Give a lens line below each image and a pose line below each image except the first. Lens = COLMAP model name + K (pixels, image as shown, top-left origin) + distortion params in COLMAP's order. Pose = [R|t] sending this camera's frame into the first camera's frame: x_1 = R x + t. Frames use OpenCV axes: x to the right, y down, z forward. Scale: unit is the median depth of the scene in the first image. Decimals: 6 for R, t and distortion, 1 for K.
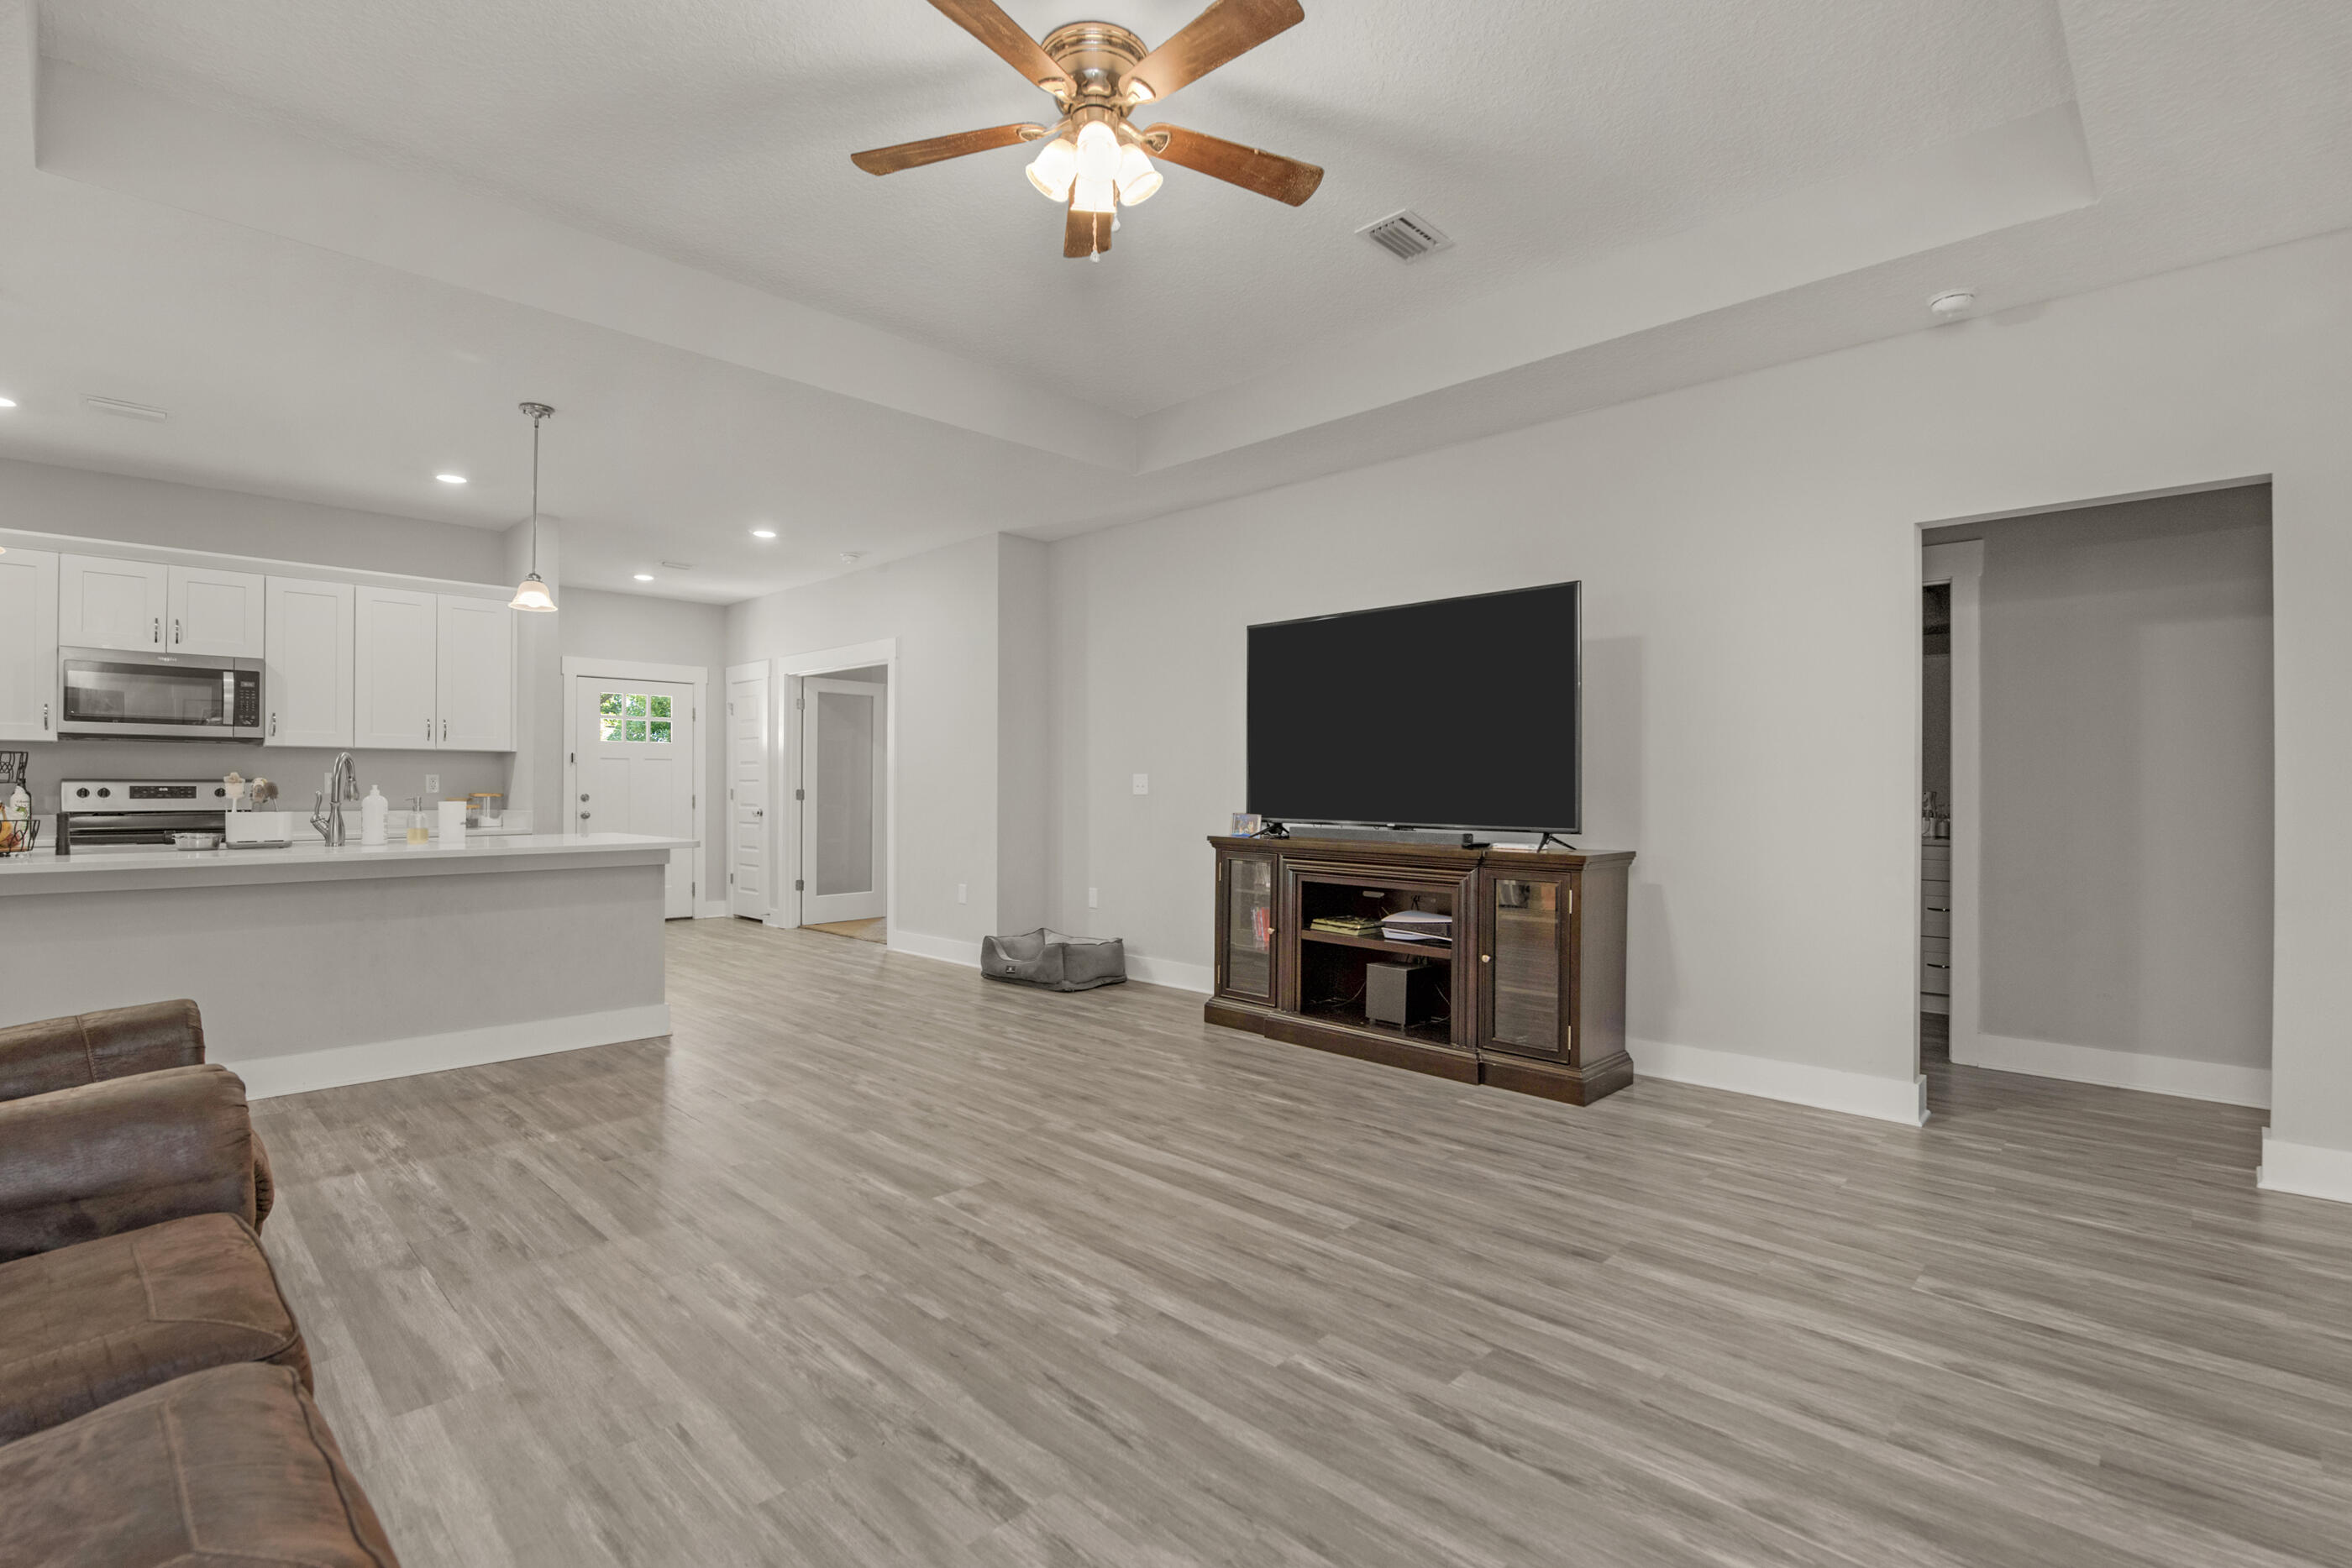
lens RADIAL K [[1062.0, 0, 1181.3], [0, 1062.0, 777.6], [0, 0, 1]] dist [-0.002870, -0.004278]
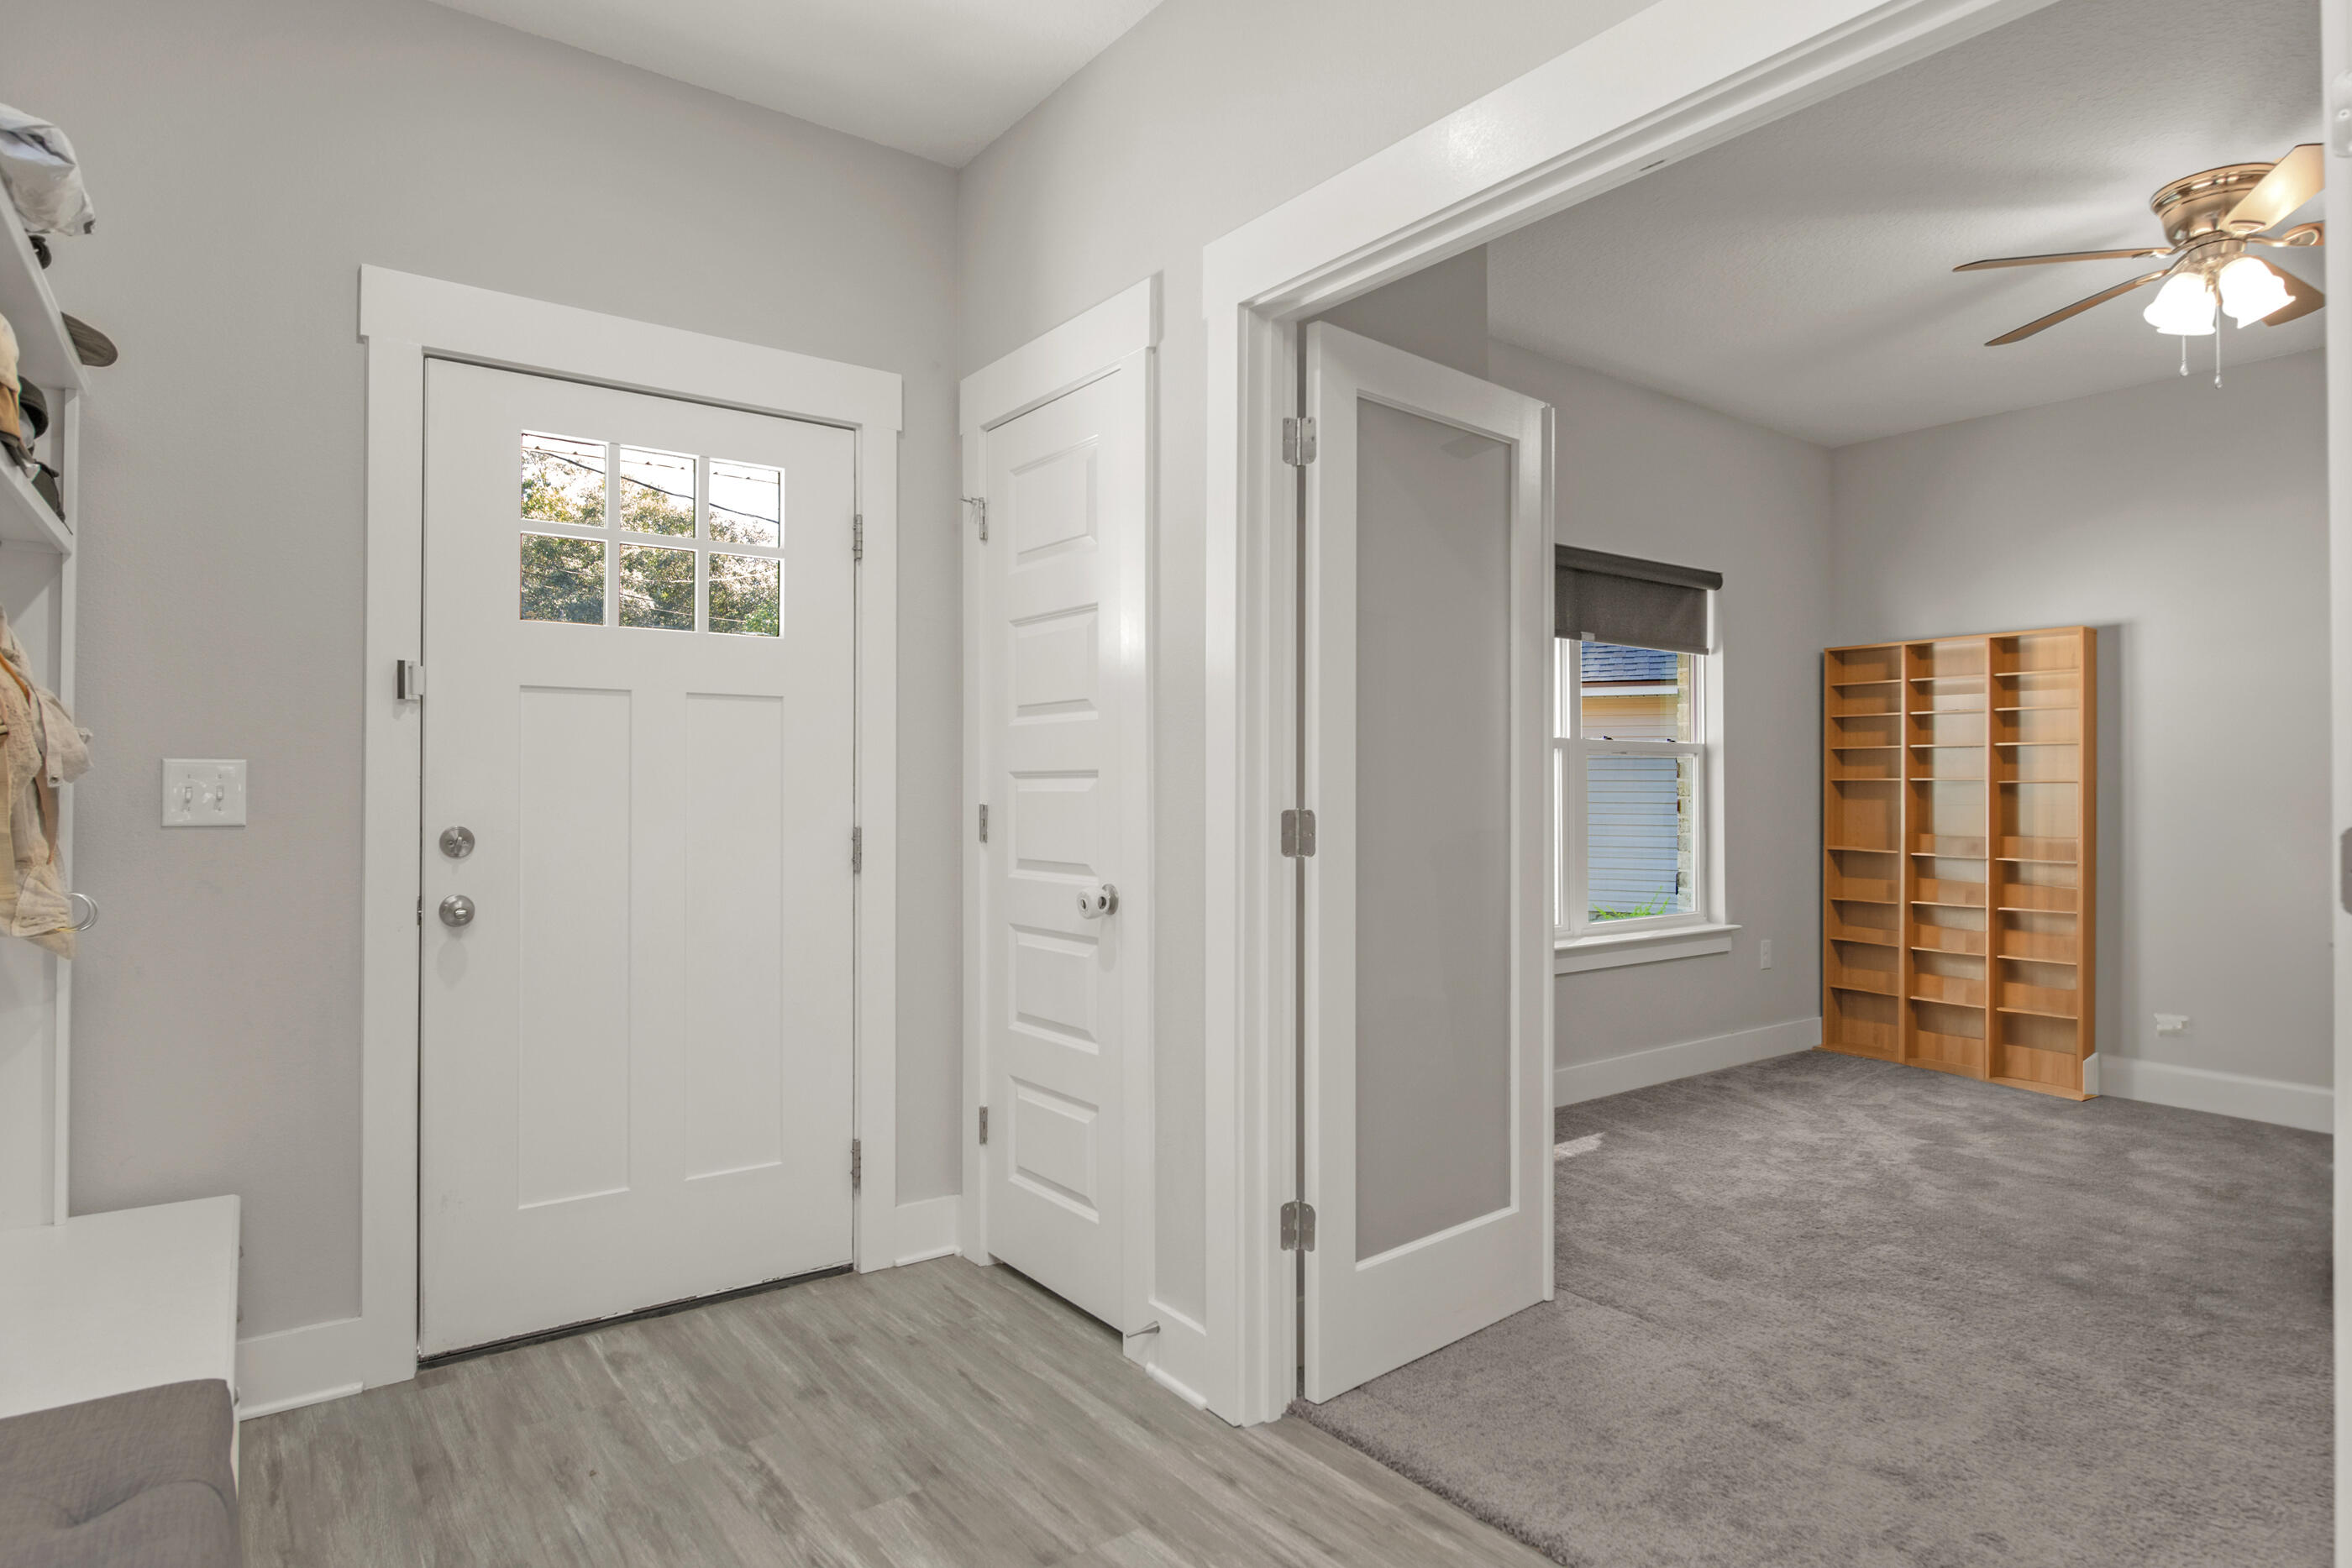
lens RADIAL K [[1308.5, 0, 1175.9], [0, 1308.5, 786.2], [0, 0, 1]] dist [-0.000177, 0.000113]
pose [[0.984504, -0.001686, -0.175352, -0.319372], [0.002540, 0.999986, 0.004646, 0.004677], [0.175342, -0.005020, 0.984495, 0.682958]]
